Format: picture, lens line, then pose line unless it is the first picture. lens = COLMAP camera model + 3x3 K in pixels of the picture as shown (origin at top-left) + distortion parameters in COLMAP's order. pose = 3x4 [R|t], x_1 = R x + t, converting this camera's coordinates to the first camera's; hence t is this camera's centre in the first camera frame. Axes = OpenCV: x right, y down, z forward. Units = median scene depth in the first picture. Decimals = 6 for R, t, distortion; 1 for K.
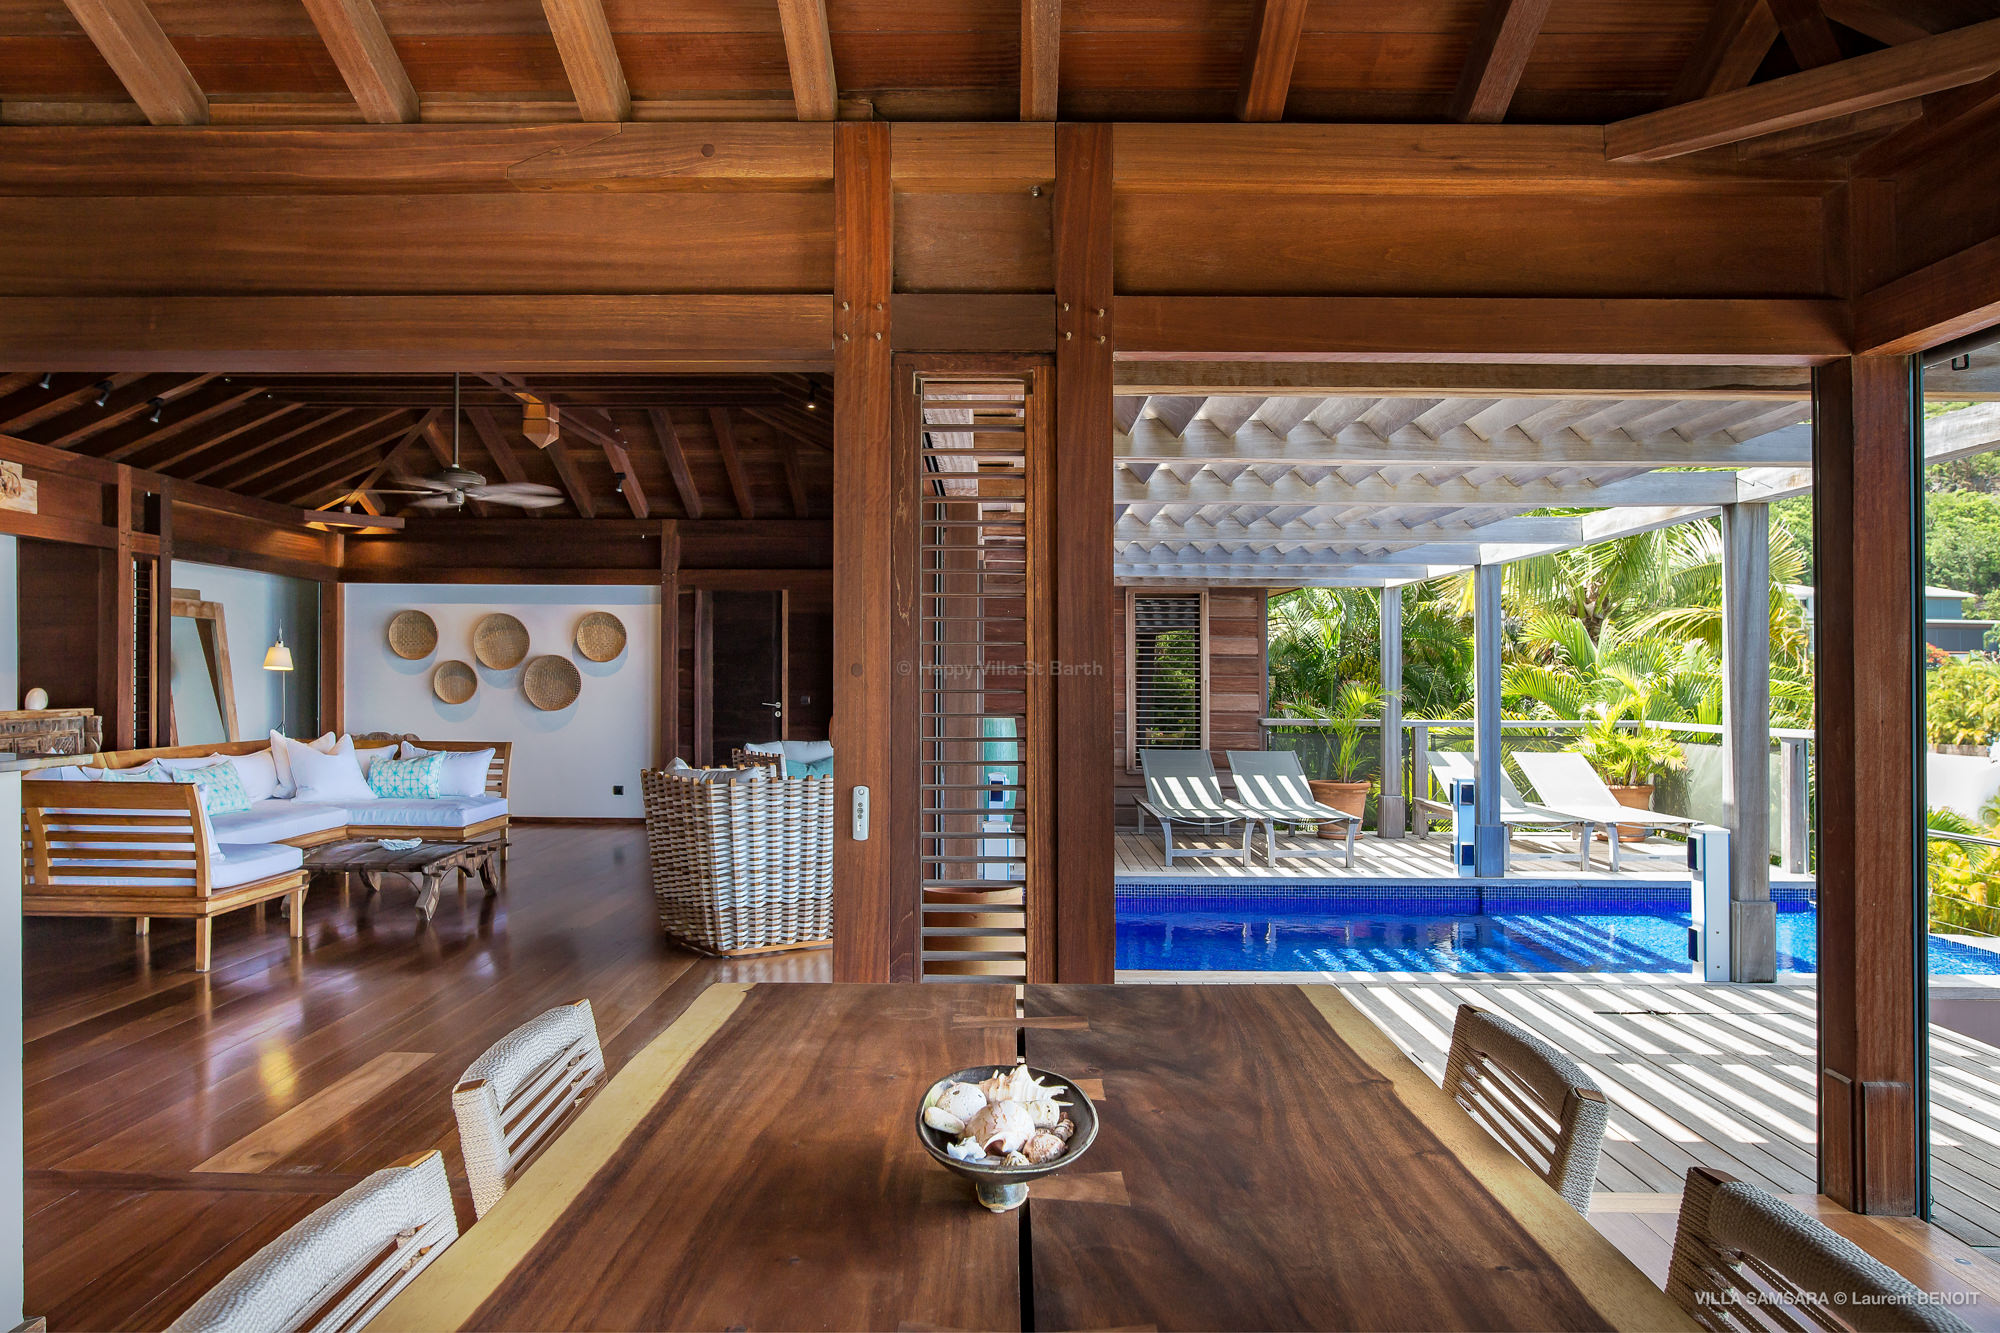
lens RADIAL K [[1397.4, 0, 998.8], [0, 1397.4, 676.9], [0, 0, 1]] dist [-0.005020, 0.001808]
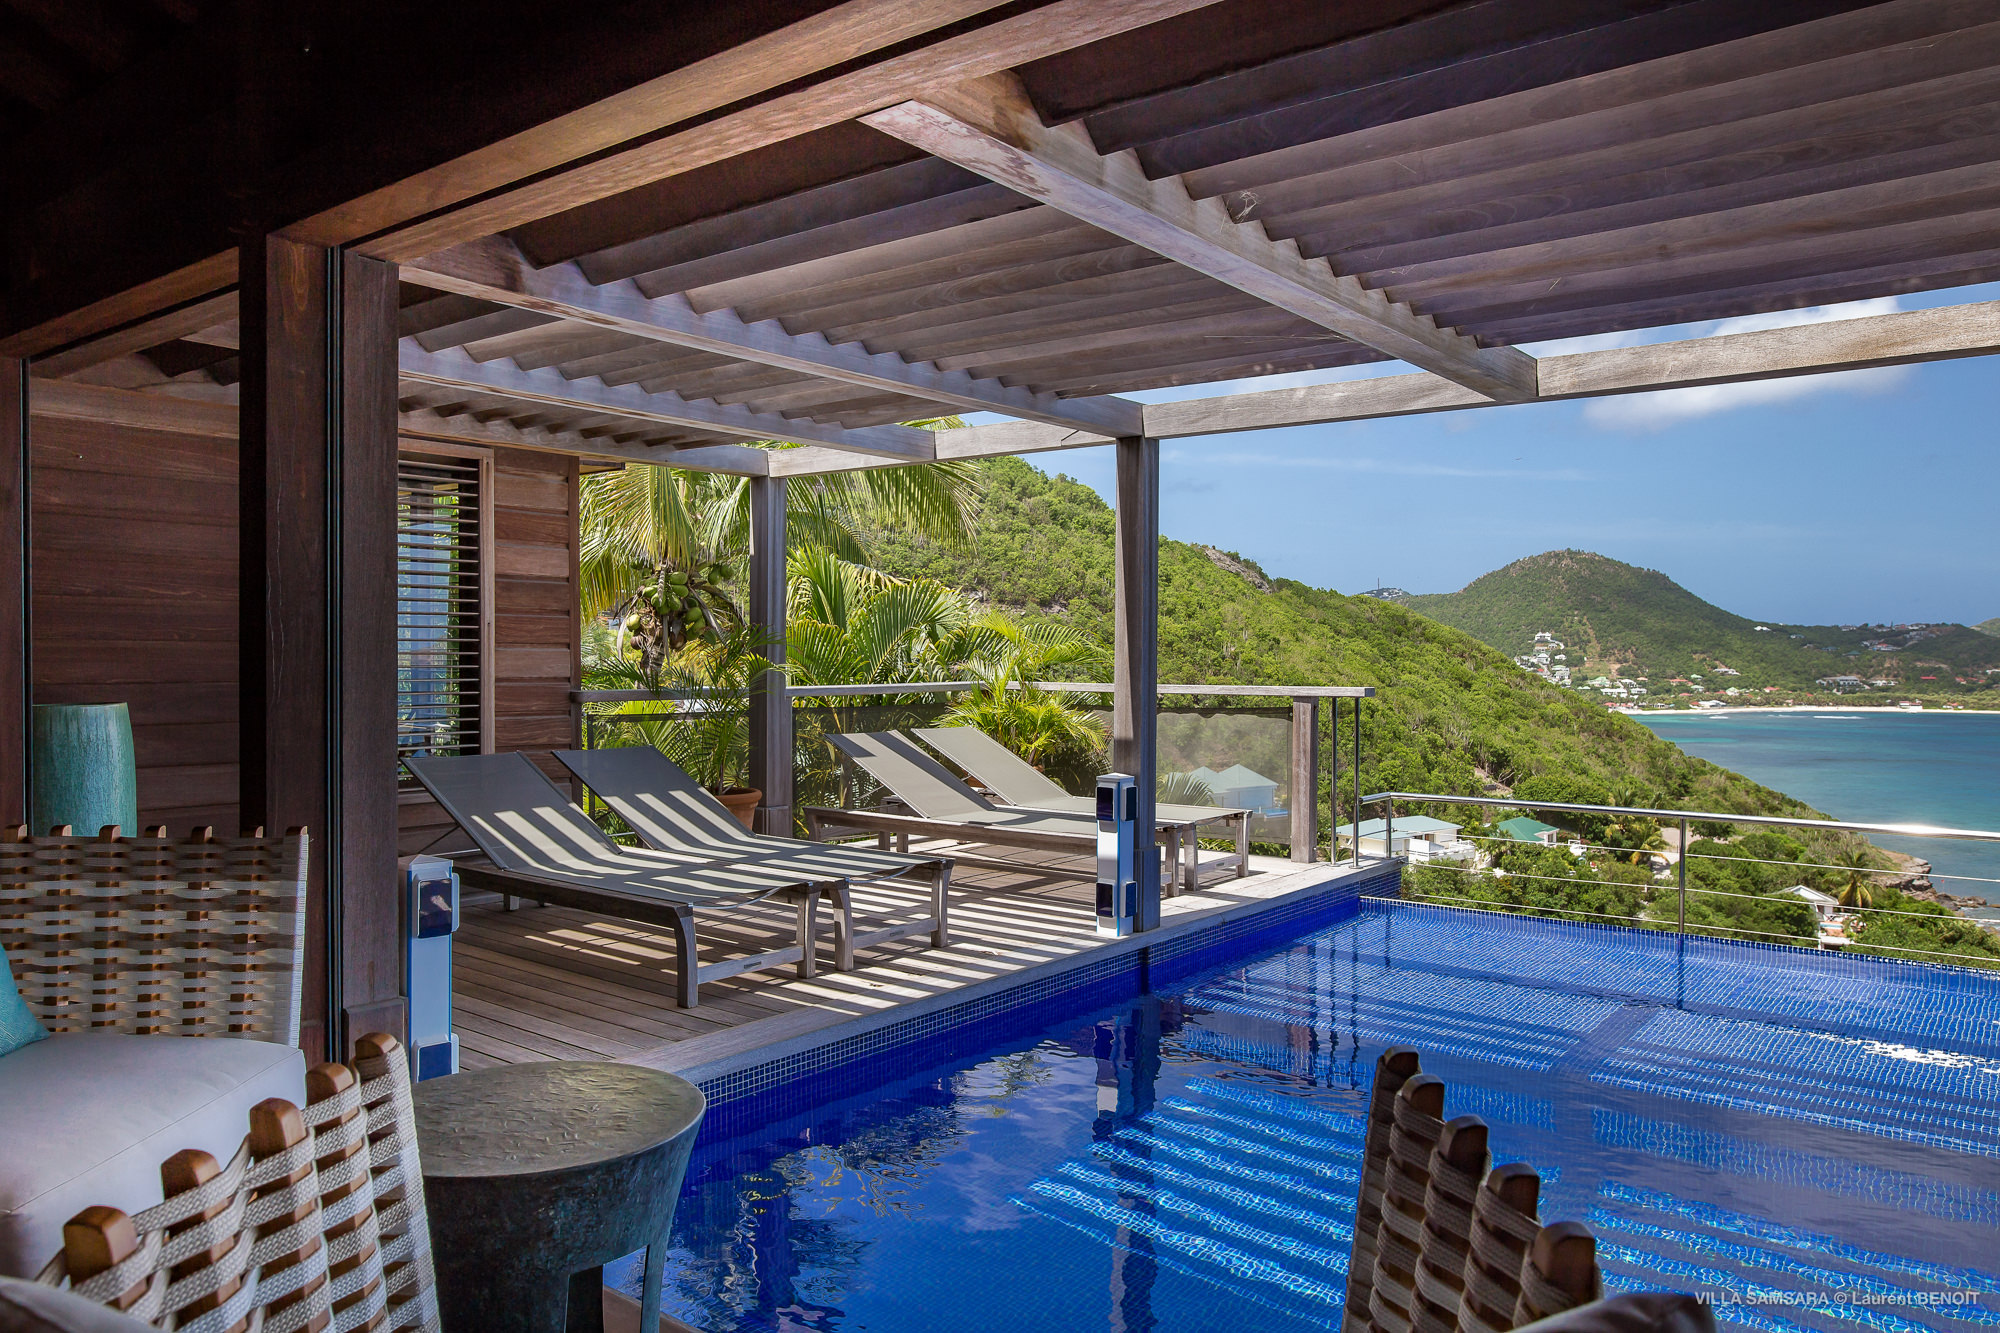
lens RADIAL K [[1397.4, 0, 998.4], [0, 1397.4, 660.9], [0, 0, 1]] dist [-0.005020, 0.001808]
pose [[0.619891, -0.012614, 0.784587, -0.097544], [-0.003645, 0.999814, 0.018953, 0.004030], [-0.784680, -0.014609, 0.619729, 0.335705]]
